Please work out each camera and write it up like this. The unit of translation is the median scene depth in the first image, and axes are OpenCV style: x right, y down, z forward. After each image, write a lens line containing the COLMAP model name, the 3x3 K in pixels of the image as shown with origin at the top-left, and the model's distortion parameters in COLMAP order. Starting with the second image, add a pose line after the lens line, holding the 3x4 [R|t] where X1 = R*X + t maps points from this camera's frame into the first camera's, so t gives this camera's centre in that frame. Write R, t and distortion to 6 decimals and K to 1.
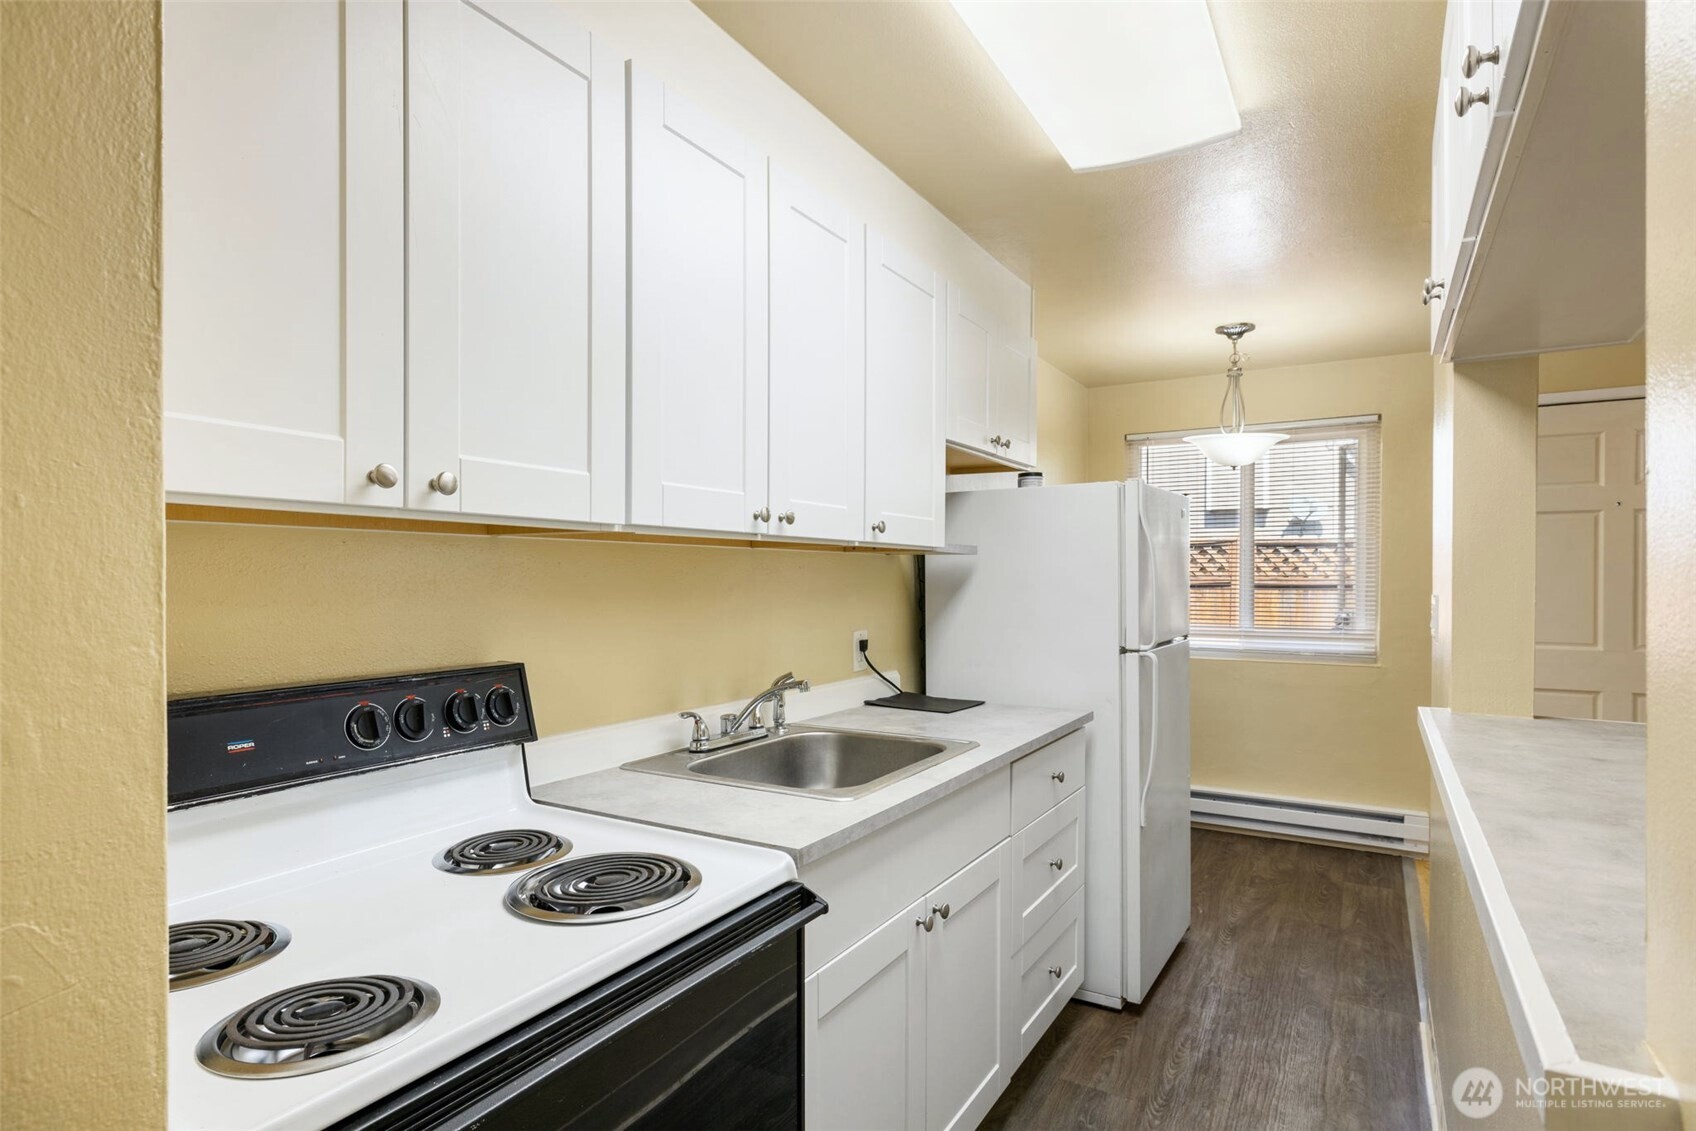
lens RADIAL K [[884.9, 0, 833.8], [0, 884.9, 587.3], [0, 0, 1]] dist [-0.003528, -0.000534]
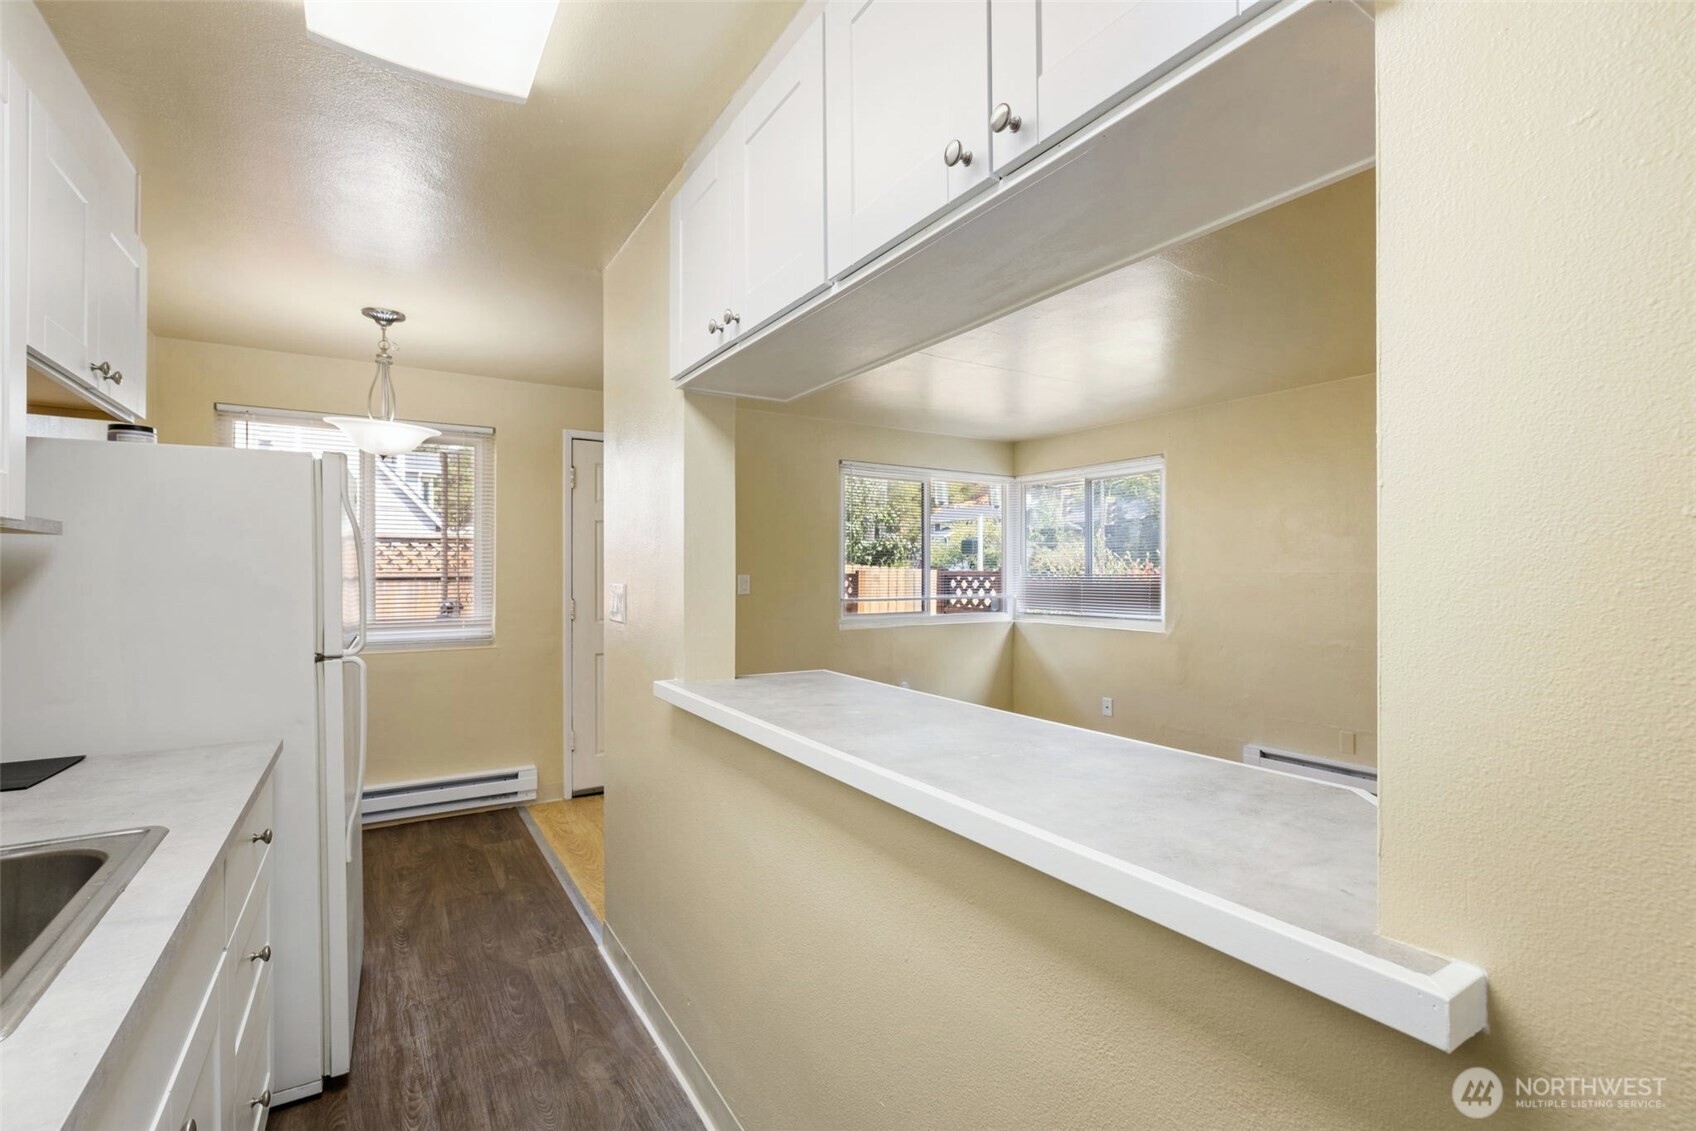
lens RADIAL K [[749.6, 0, 846.1], [0, 749.6, 574.7], [0, 0, 1]] dist [-0.003452, -0.000327]
pose [[0.447166, -0.004759, 0.894438, -0.066634], [0.009403, 0.999956, 0.000620, -0.001911], [-0.894402, 0.008133, 0.447191, 0.206996]]
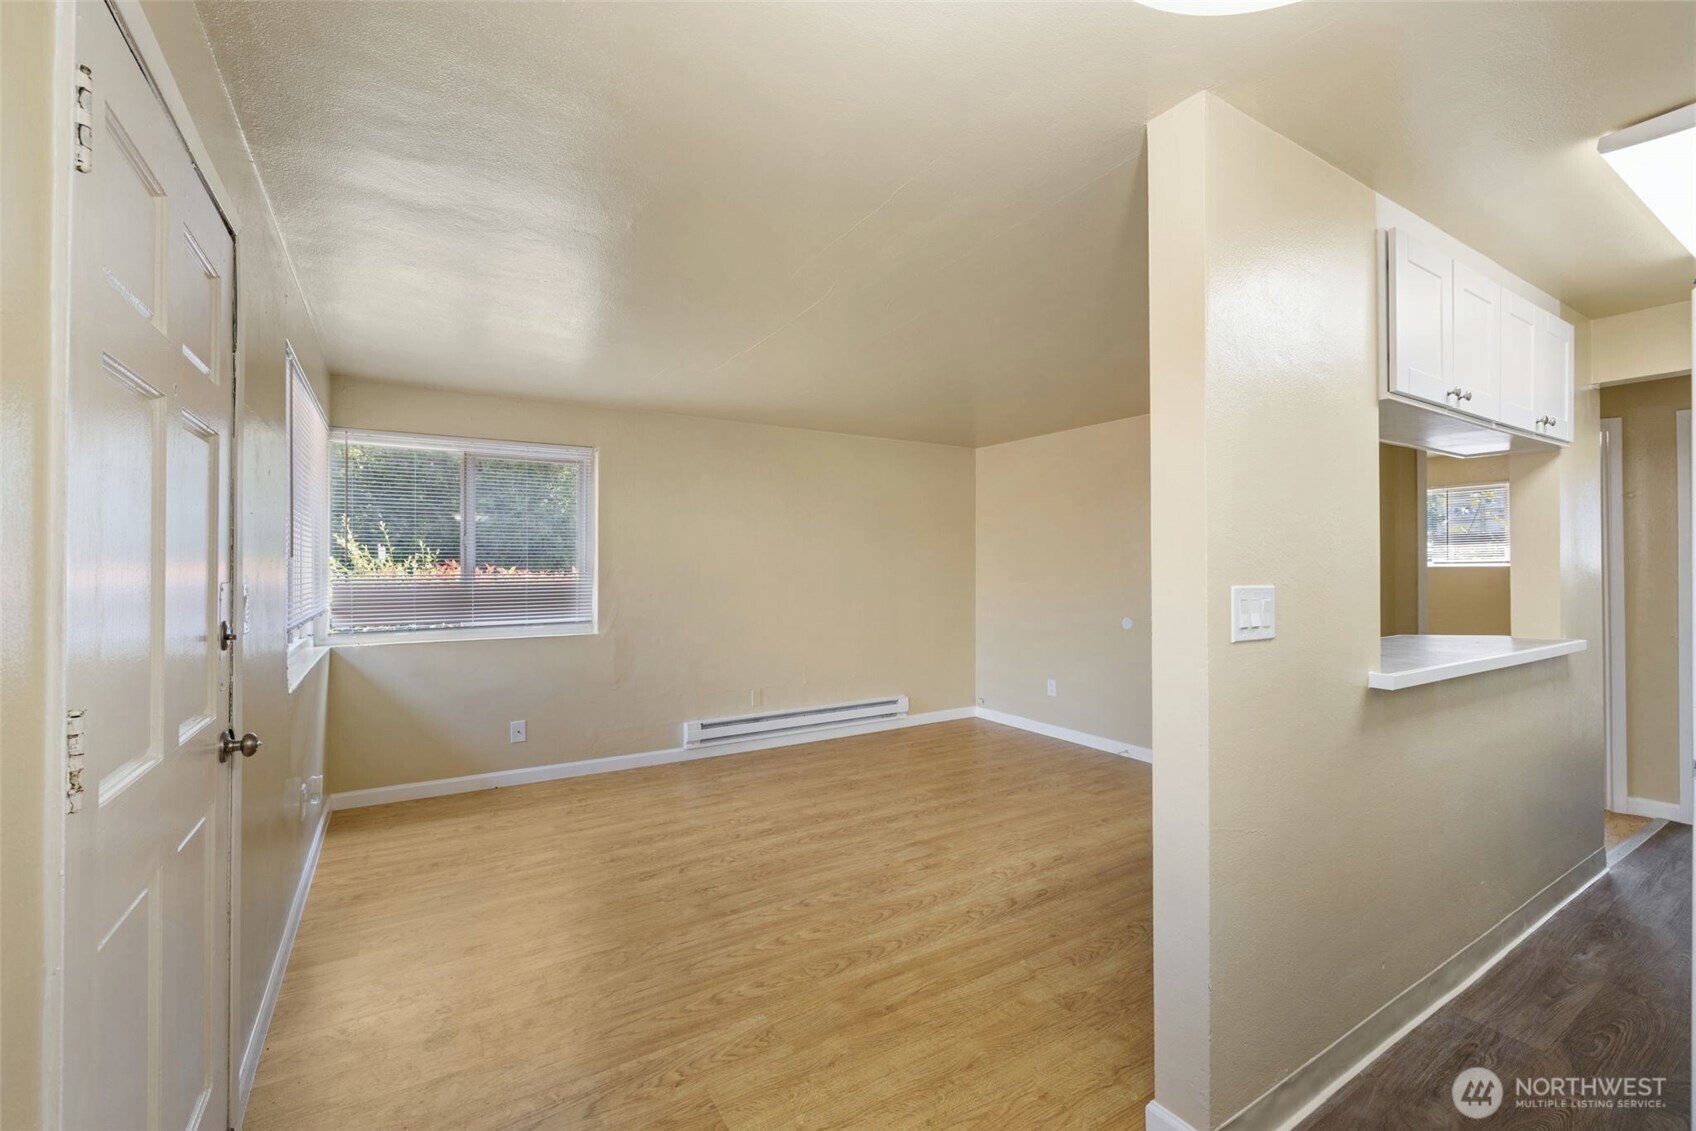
lens RADIAL K [[710.2, 0, 848.0], [0, 710.2, 565.5], [0, 0, 1]] dist [-0.002510, -0.000079]
pose [[-0.890385, 0.003067, 0.455197, 0.554587], [0.008266, 0.999921, 0.009432, -0.017822], [-0.455133, 0.012161, -0.890341, 1.363777]]
